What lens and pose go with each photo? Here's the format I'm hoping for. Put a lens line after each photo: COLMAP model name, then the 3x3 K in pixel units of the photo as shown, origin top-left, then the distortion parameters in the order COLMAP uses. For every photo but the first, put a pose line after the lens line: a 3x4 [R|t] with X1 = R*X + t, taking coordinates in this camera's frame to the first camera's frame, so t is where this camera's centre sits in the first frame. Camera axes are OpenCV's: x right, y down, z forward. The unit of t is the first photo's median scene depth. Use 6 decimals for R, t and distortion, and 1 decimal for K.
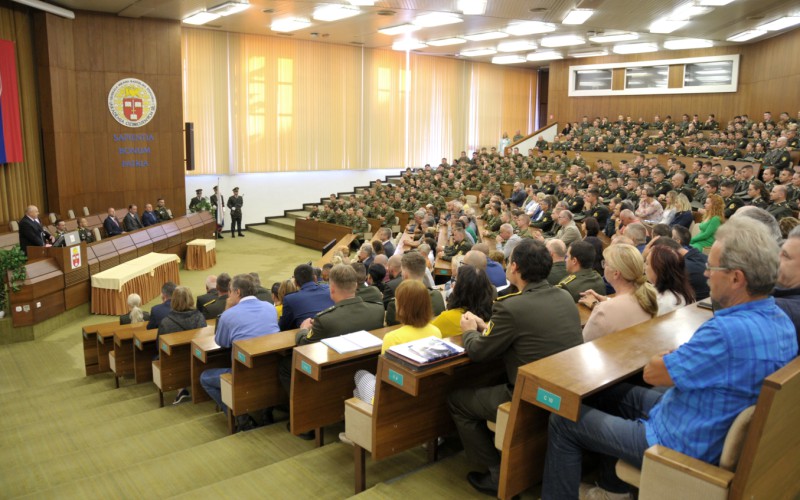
lens RADIAL K [[635.5, 0, 400.0], [0, 635.5, 250.0], [0, 0, 1]] dist [-0.171070, 0.148890]
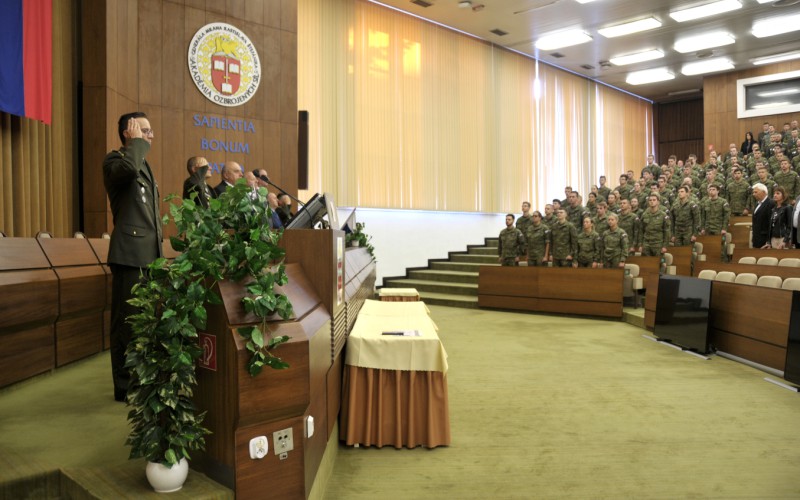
lens RADIAL K [[635.5, 0, 400.0], [0, 635.5, 250.0], [0, 0, 1]] dist [-0.171070, 0.148890]
pose [[0.995027, -0.022247, 0.097091, -0.322666], [0.037067, 0.987434, -0.153621, 0.028714], [-0.092453, 0.156456, 0.983348, 0.423784]]
